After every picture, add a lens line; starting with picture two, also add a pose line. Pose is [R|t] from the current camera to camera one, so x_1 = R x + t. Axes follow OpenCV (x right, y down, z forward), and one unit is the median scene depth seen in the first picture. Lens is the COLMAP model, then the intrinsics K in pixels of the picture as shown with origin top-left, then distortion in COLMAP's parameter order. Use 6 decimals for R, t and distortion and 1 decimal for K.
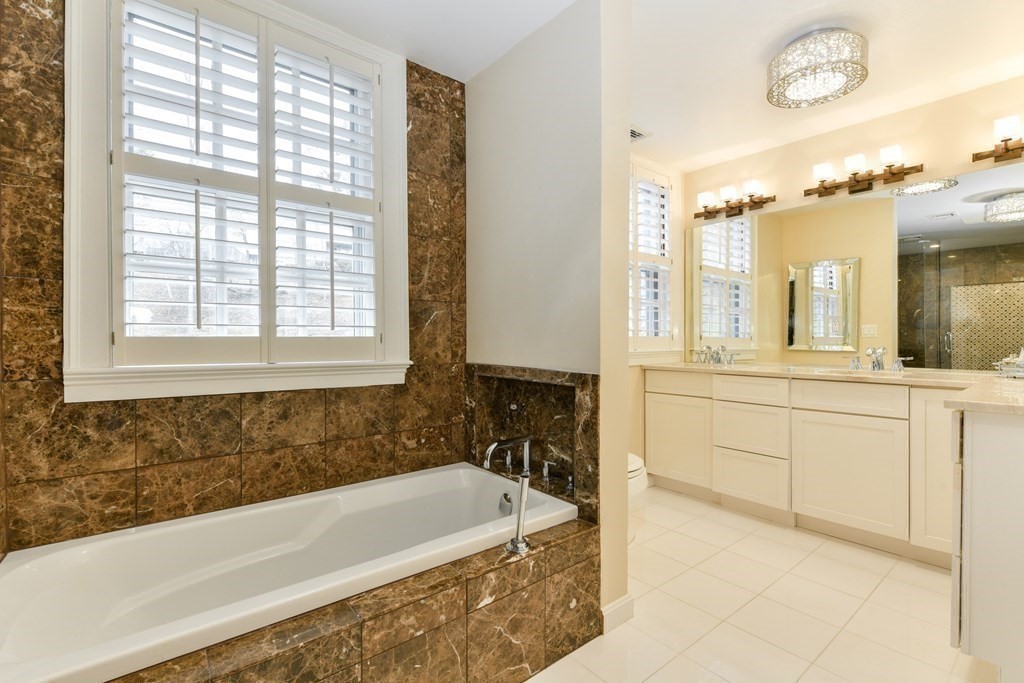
lens RADIAL K [[476.6, 0, 512.0], [0, 476.6, 341.1], [0, 0, 1]] dist [0.000490, 0.000056]
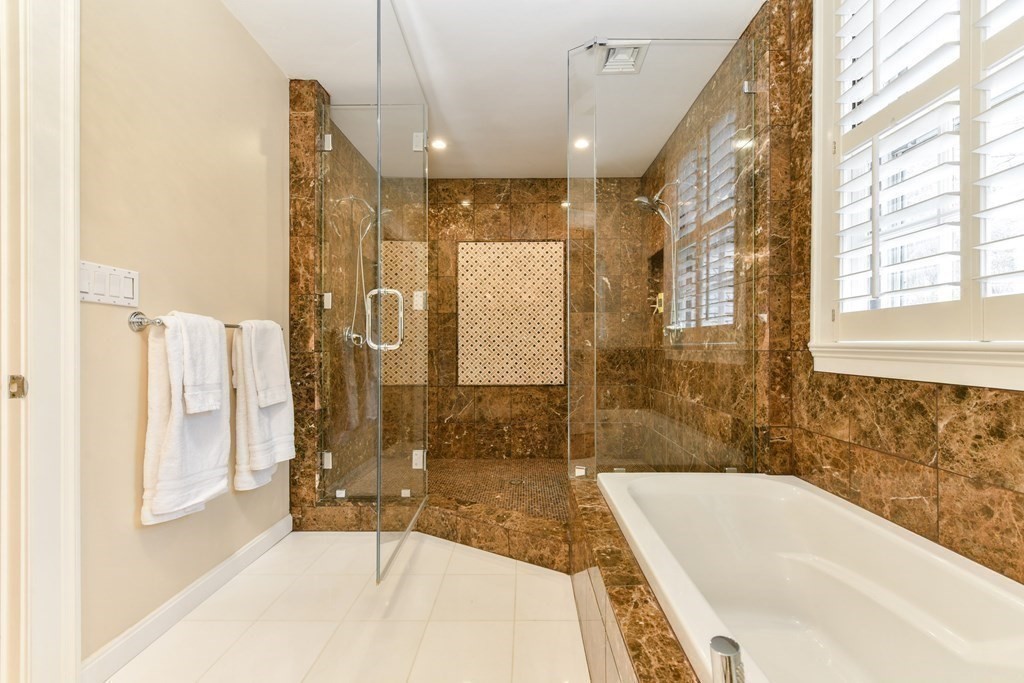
lens RADIAL K [[420.8, 0, 513.7], [0, 420.8, 345.9], [0, 0, 1]] dist [-0.001372, -0.000439]
pose [[-0.652172, -0.001255, -0.758070, 0.336440], [-0.002943, 0.999995, 0.000876, 0.061222], [0.758066, 0.002802, -0.652172, 1.016013]]
